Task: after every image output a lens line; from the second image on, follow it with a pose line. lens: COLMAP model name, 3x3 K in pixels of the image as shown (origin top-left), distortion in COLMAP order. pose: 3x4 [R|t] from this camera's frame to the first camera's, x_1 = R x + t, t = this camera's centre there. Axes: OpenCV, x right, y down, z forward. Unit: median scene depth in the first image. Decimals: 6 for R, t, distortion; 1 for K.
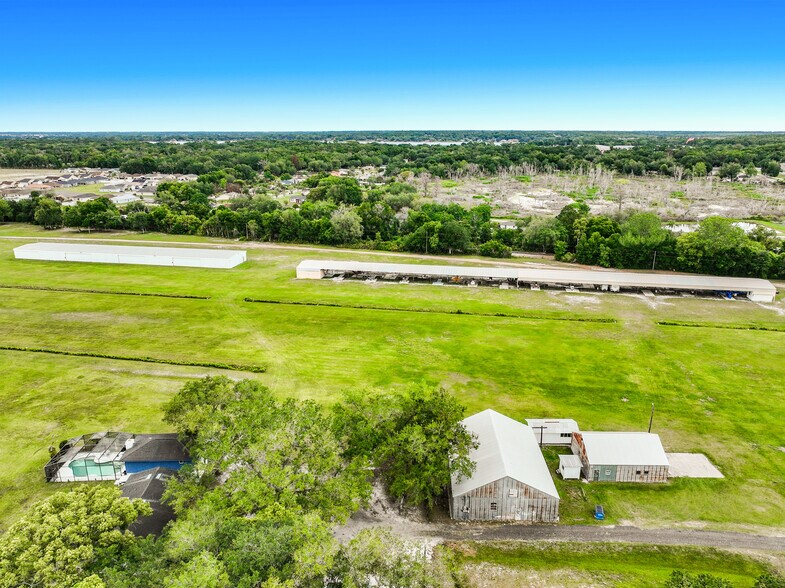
lens RADIAL K [[560.0, 0, 392.5], [0, 560.0, 294.0], [0, 0, 1]] dist [0.002276, 0.004454]
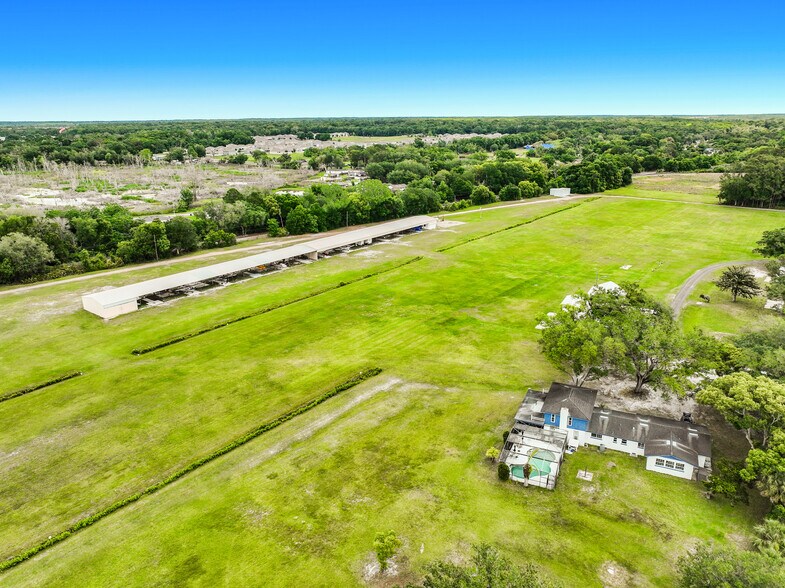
lens RADIAL K [[565.6, 0, 392.5], [0, 565.6, 294.0], [0, 0, 1]] dist [-0.000006, 0.007930]
pose [[0.461057, -0.271669, 0.844762, -0.525868], [0.260527, 0.951471, 0.163794, -0.071170], [-0.848264, 0.144564, 0.509460, 0.258059]]
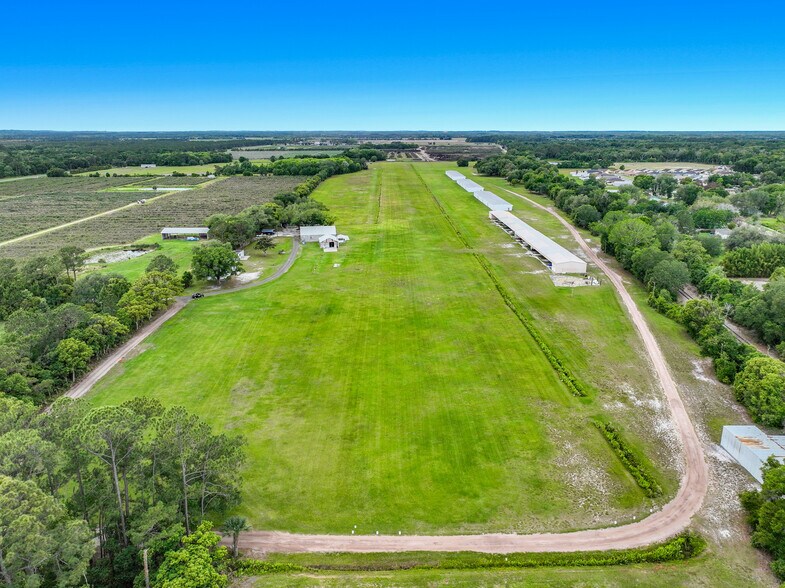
lens RADIAL K [[560.0, 0, 392.5], [0, 560.0, 294.0], [0, 0, 1]] dist [0.002276, 0.004454]
pose [[0.203286, 0.275884, -0.939448, 1.375680], [-0.274773, 0.937001, 0.215708, -0.088670], [0.939774, 0.214284, 0.266284, 0.214126]]
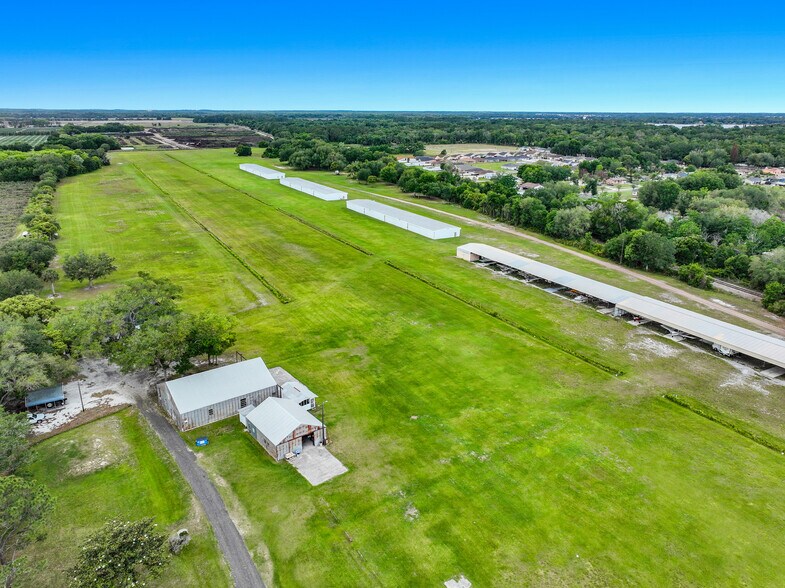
lens RADIAL K [[565.6, 0, 392.5], [0, 565.6, 294.0], [0, 0, 1]] dist [-0.000006, 0.007930]
pose [[0.634302, 0.242062, -0.734212, 0.499227], [-0.220490, 0.966915, 0.128295, -0.061852], [0.740976, 0.080509, 0.666688, 0.149463]]
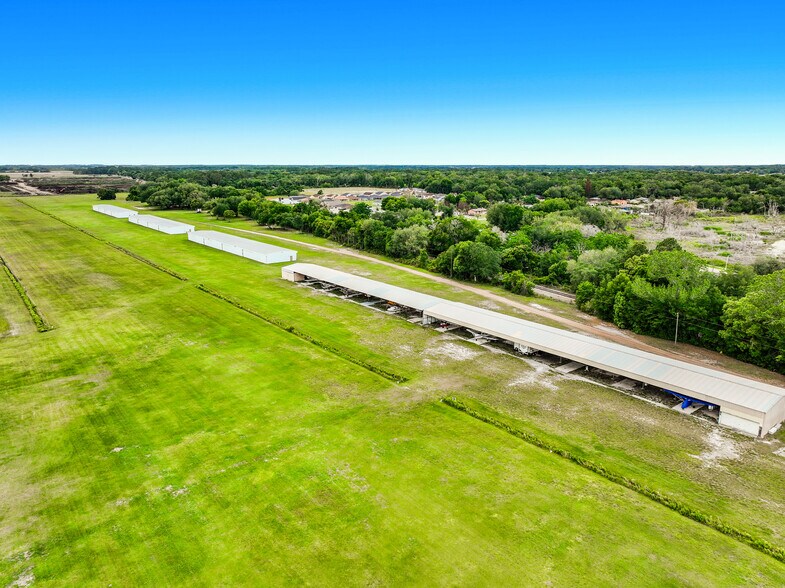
lens RADIAL K [[560.0, 0, 392.5], [0, 560.0, 294.0], [0, 0, 1]] dist [0.002276, 0.004454]
pose [[0.755561, 0.147756, -0.638197, 0.536275], [-0.183327, 0.982995, 0.010544, -0.040651], [0.628903, 0.109032, 0.769800, 0.304765]]
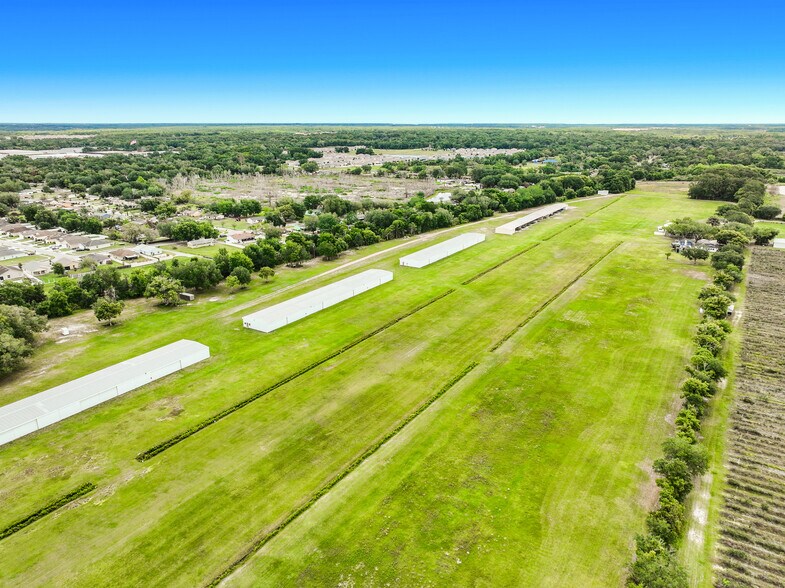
lens RADIAL K [[565.6, 0, 392.5], [0, 565.6, 294.0], [0, 0, 1]] dist [-0.000006, 0.007930]
pose [[0.364800, -0.274297, 0.889765, -1.989412], [0.260833, 0.947464, 0.185144, -0.284633], [-0.893805, 0.164540, 0.417181, 0.468315]]
